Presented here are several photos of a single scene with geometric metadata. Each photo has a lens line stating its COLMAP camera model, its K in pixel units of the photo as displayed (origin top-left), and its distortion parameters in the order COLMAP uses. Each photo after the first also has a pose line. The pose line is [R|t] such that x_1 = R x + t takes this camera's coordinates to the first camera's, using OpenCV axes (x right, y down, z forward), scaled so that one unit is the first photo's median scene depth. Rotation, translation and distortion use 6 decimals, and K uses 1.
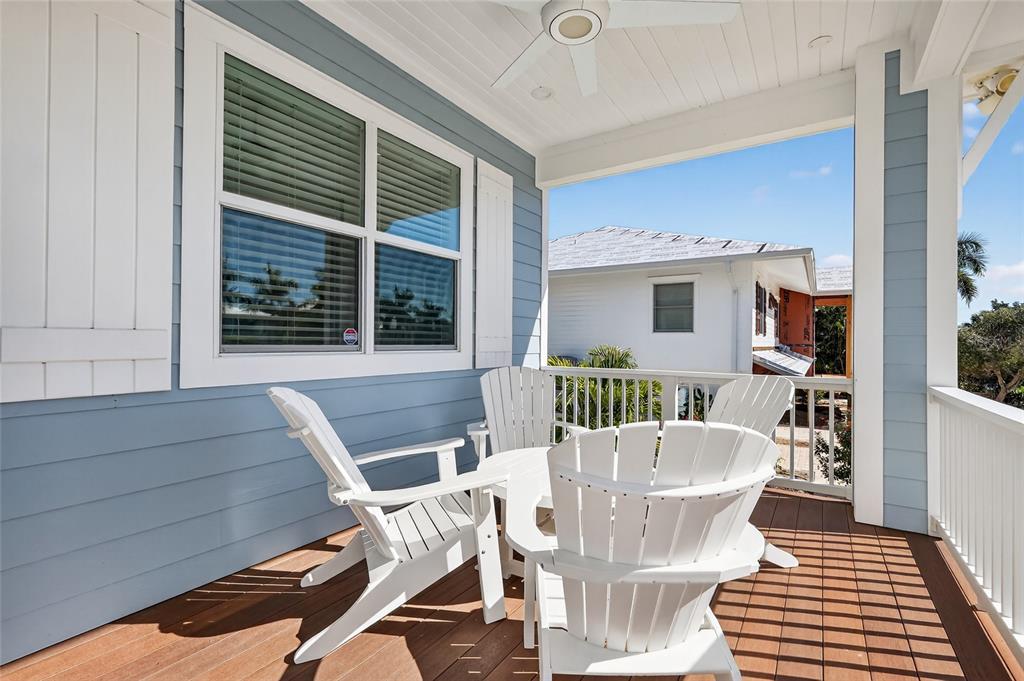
lens RADIAL K [[445.8, 0, 514.4], [0, 445.8, 345.2], [0, 0, 1]] dist [-0.000311, 0.000257]
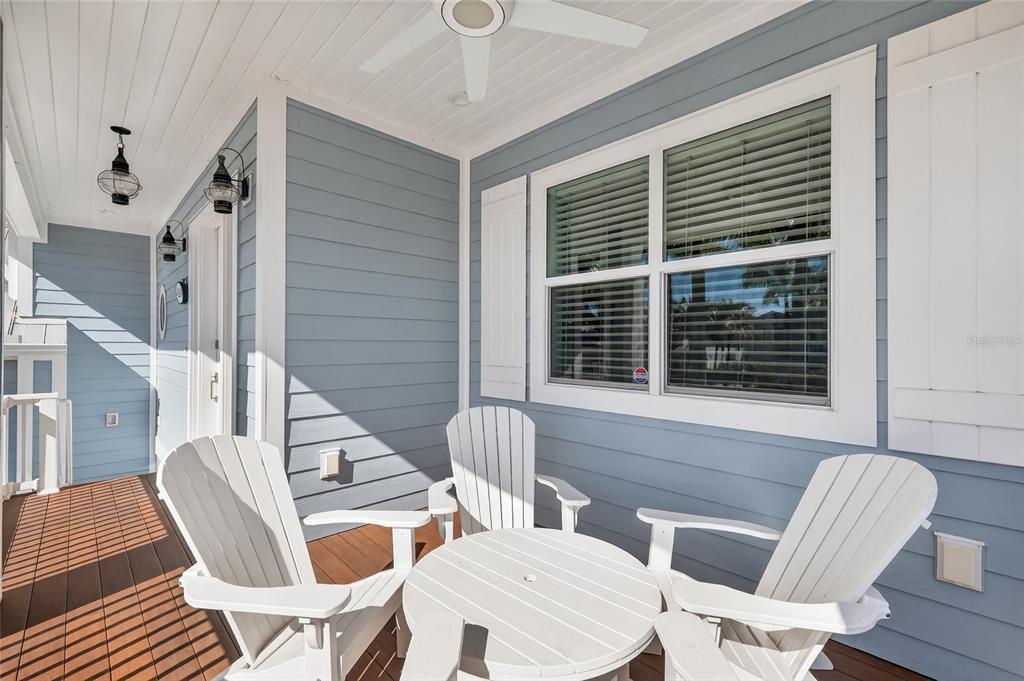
lens RADIAL K [[445.8, 0, 516.6], [0, 445.8, 335.7], [0, 0, 1]] dist [-0.000311, 0.000257]
pose [[-0.201852, -0.027263, -0.979037, 0.664116], [-0.012020, 0.999606, -0.025358, -0.078775], [0.979342, 0.006649, -0.202100, 0.915632]]
